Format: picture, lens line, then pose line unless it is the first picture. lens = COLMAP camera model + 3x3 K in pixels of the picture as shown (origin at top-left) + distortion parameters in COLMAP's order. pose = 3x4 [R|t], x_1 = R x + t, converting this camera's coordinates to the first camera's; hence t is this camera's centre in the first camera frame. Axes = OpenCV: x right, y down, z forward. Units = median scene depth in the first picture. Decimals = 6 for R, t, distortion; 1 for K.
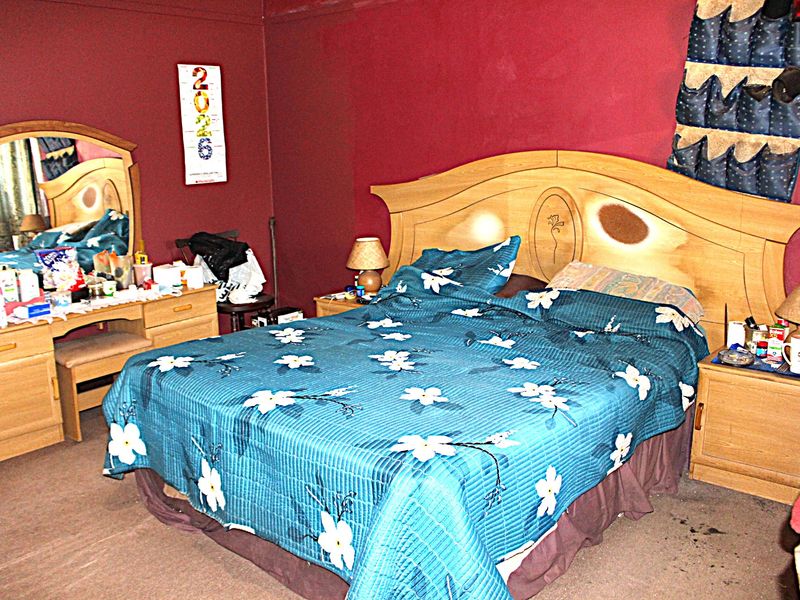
lens RADIAL K [[753.9, 0, 399.4], [0, 753.9, 298.6], [0, 0, 1]] dist [-0.061803, 0.000000]
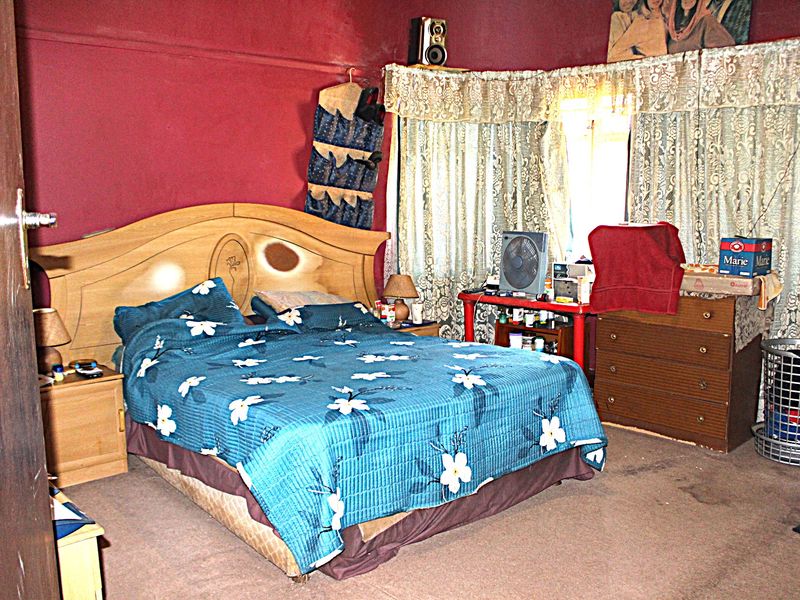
lens RADIAL K [[753.9, 0, 400.6], [0, 753.9, 301.7], [0, 0, 1]] dist [-0.061803, 0.000000]
pose [[0.143337, -0.120057, 0.982365, -1.001867], [0.216042, 0.972471, 0.087326, -0.093997], [-0.965806, 0.199715, 0.165328, 0.595260]]
